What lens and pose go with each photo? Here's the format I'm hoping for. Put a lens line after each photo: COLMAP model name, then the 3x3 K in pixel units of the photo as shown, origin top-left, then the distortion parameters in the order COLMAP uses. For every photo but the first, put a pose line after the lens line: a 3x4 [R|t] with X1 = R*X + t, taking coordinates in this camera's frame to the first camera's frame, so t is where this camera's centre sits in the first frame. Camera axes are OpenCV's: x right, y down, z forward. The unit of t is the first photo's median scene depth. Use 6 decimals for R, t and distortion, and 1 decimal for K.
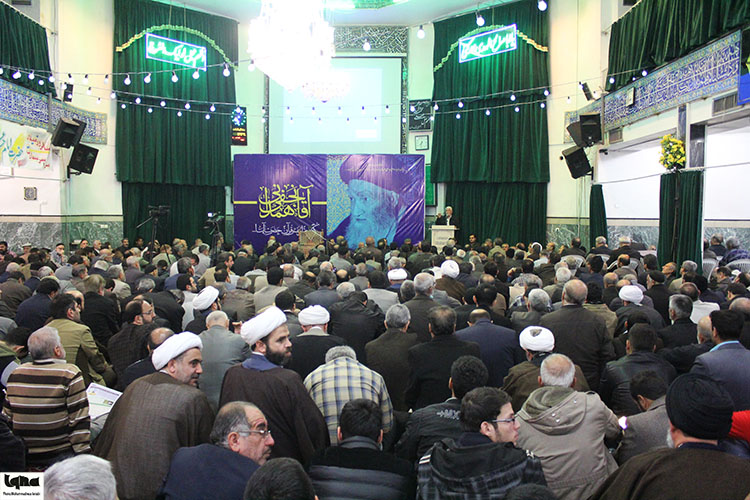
lens RADIAL K [[627.8, 0, 375.1], [0, 627.8, 245.7], [0, 0, 1]] dist [-0.104081, -0.000588]
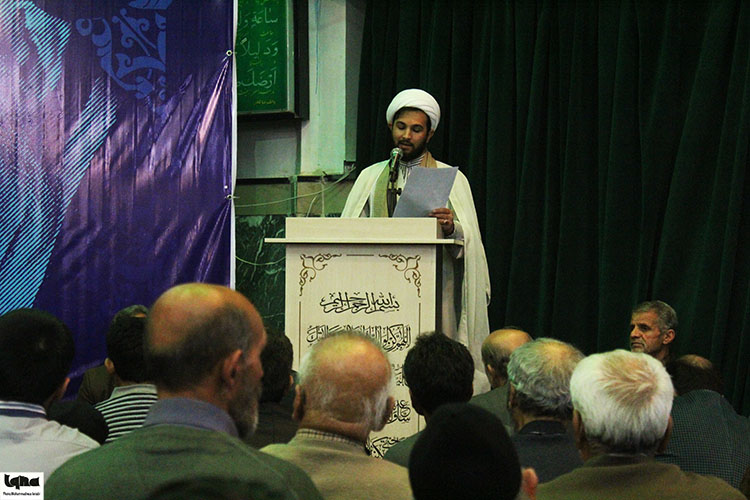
lens RADIAL K [[1845.1, 0, 375.1], [0, 1845.1, 251.4], [0, 0, 1]] dist [0.071923, 0.000000]
pose [[0.983814, 0.006772, 0.179063, 0.031165], [0.006396, 0.997322, -0.072859, 0.007790], [-0.179077, 0.072825, 0.981136, 0.546276]]
